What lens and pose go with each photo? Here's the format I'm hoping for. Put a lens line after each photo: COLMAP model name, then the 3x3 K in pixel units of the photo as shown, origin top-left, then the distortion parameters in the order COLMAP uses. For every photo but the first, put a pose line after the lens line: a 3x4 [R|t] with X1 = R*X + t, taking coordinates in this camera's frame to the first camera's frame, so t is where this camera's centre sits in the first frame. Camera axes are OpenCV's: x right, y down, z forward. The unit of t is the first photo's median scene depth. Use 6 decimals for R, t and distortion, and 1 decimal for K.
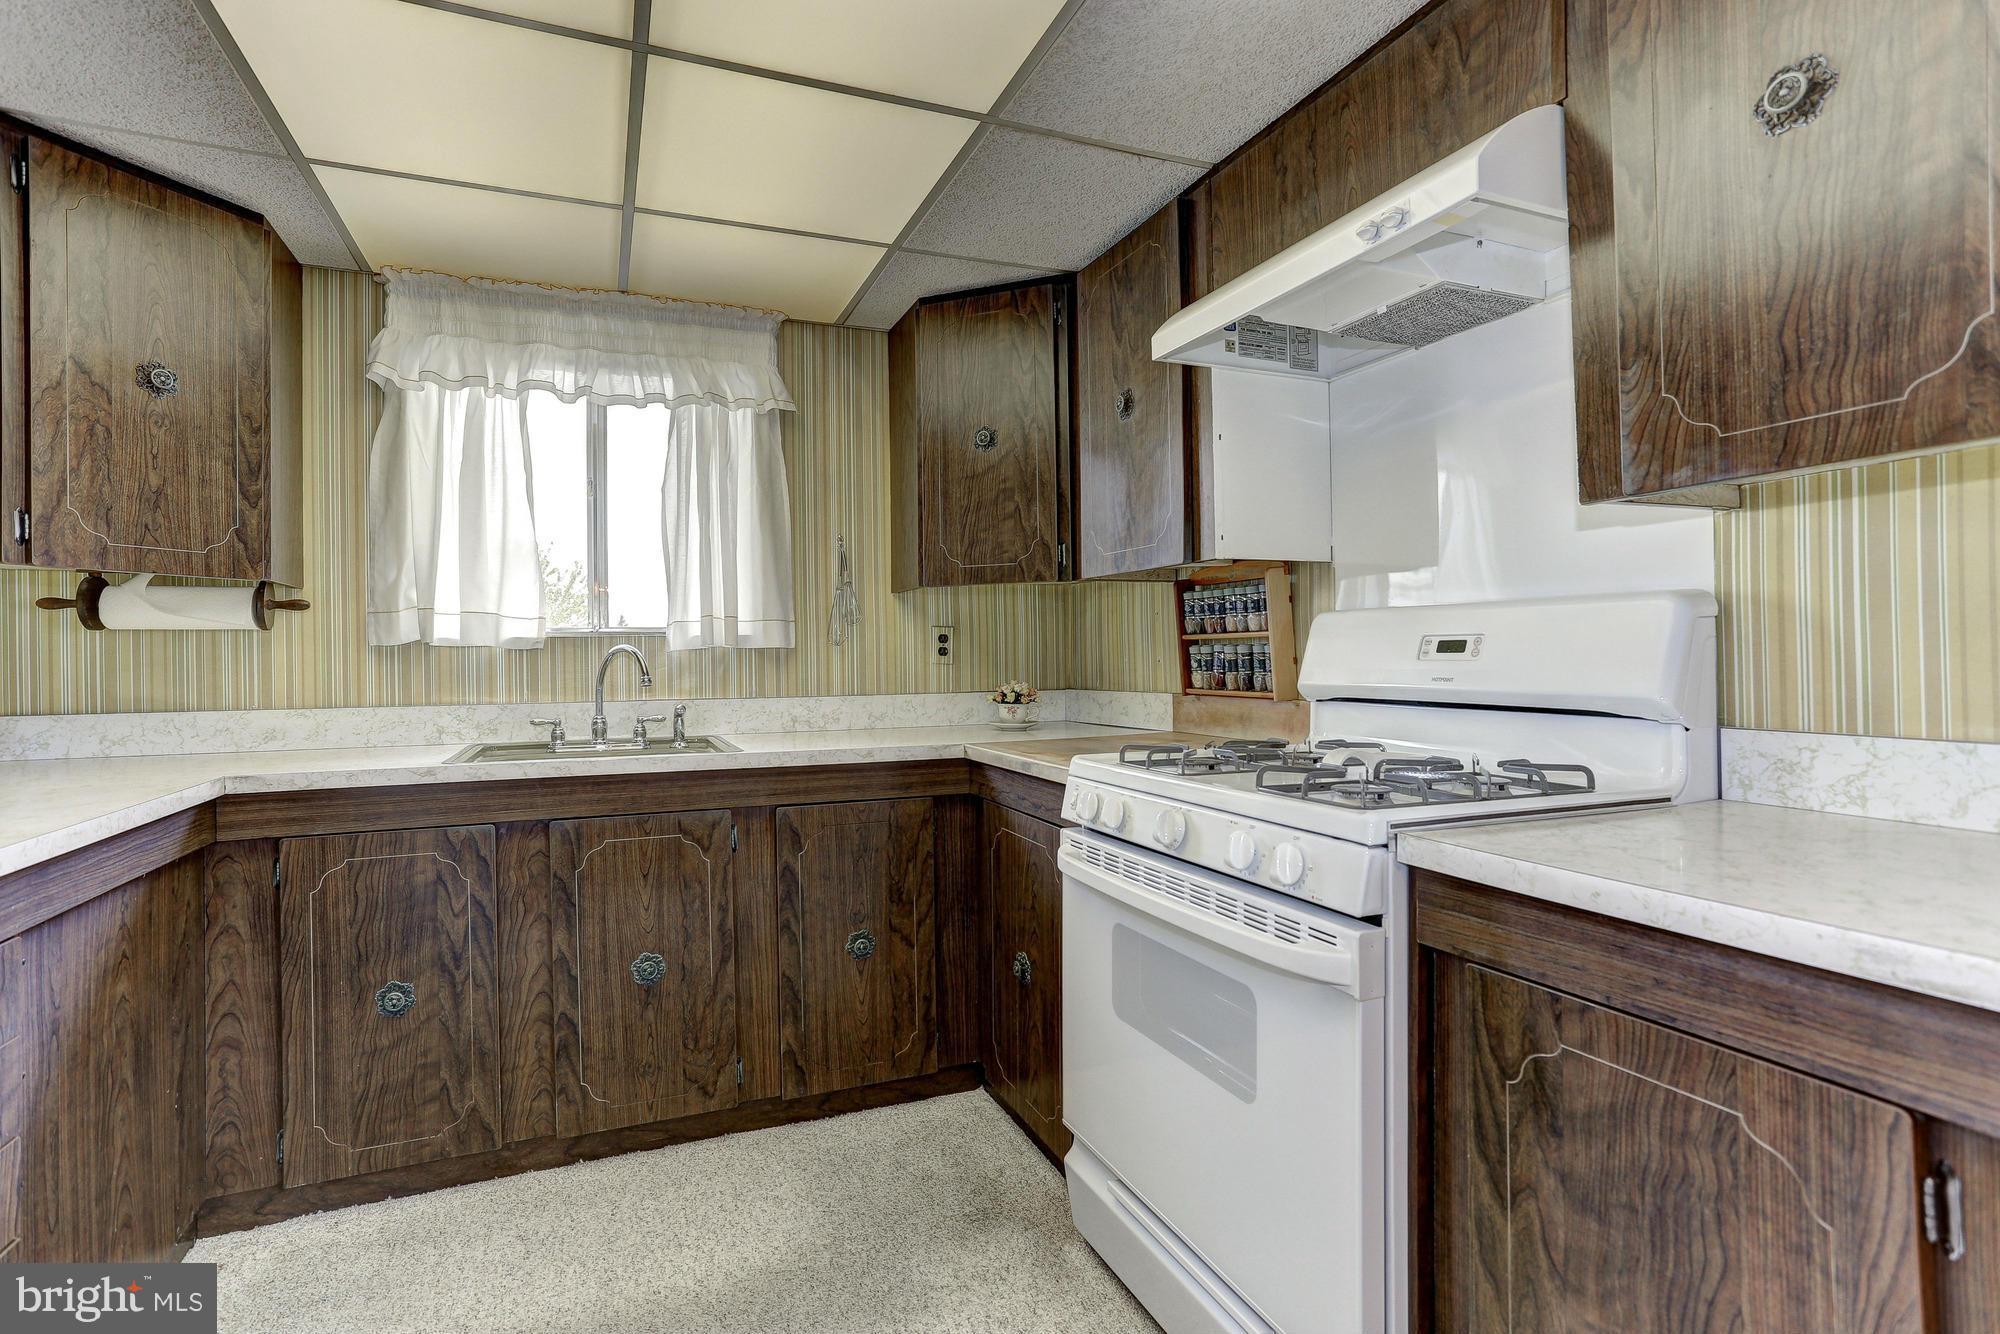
lens RADIAL K [[994.5, 0, 993.3], [0, 994.5, 651.4], [0, 0, 1]] dist [0.002798, 0.001894]
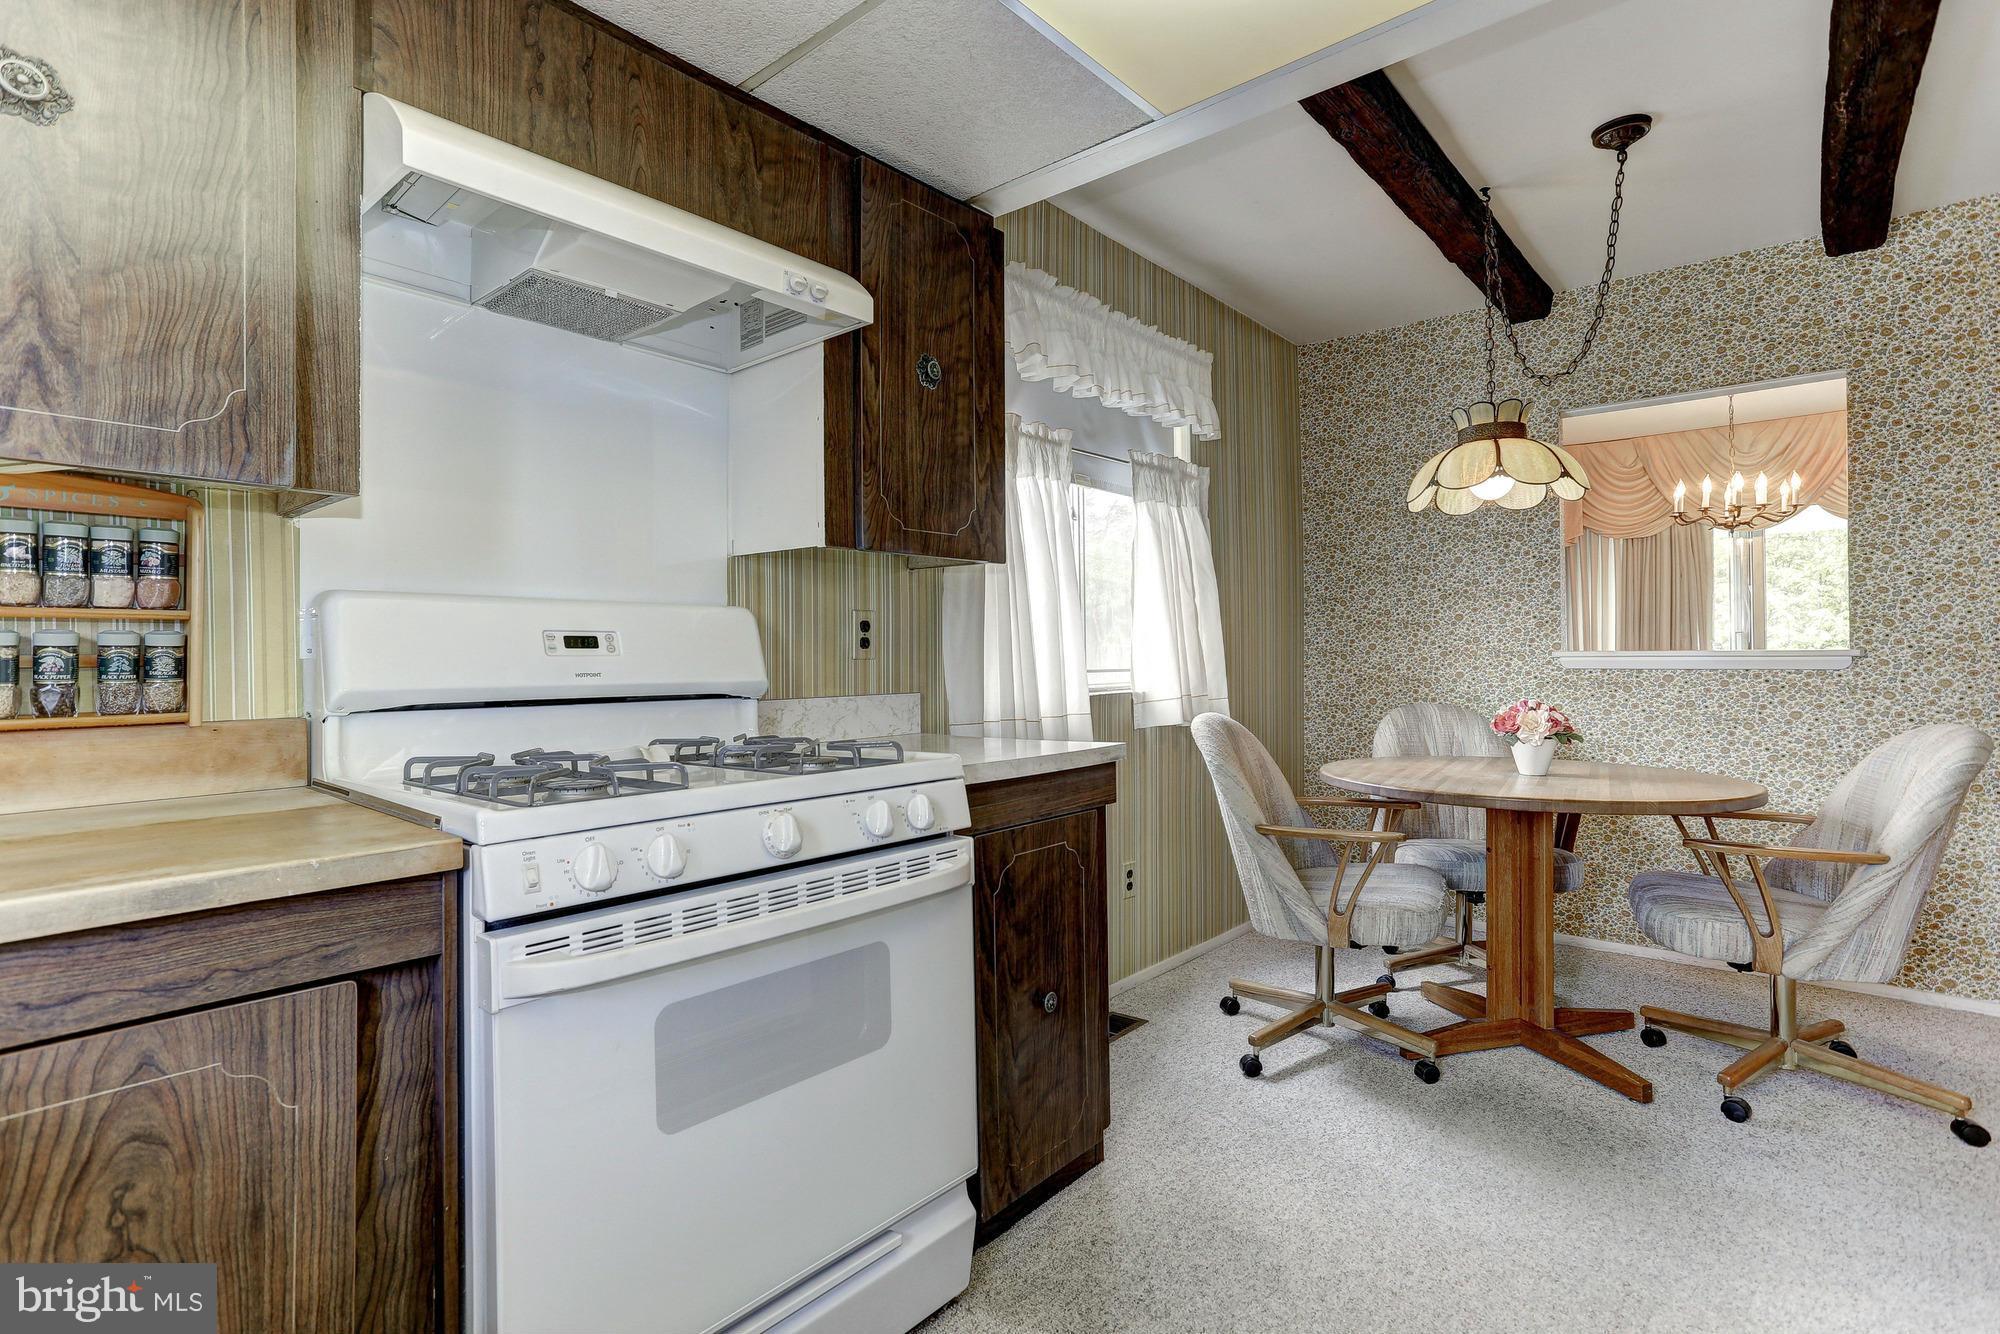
lens RADIAL K [[994.5, 0, 993.3], [0, 994.5, 651.4], [0, 0, 1]] dist [0.002798, 0.001894]
pose [[-0.443938, 0.018160, 0.895874, -0.815692], [0.011609, 0.999827, -0.014515, 0.030856], [-0.895983, 0.003957, -0.444072, 1.398241]]
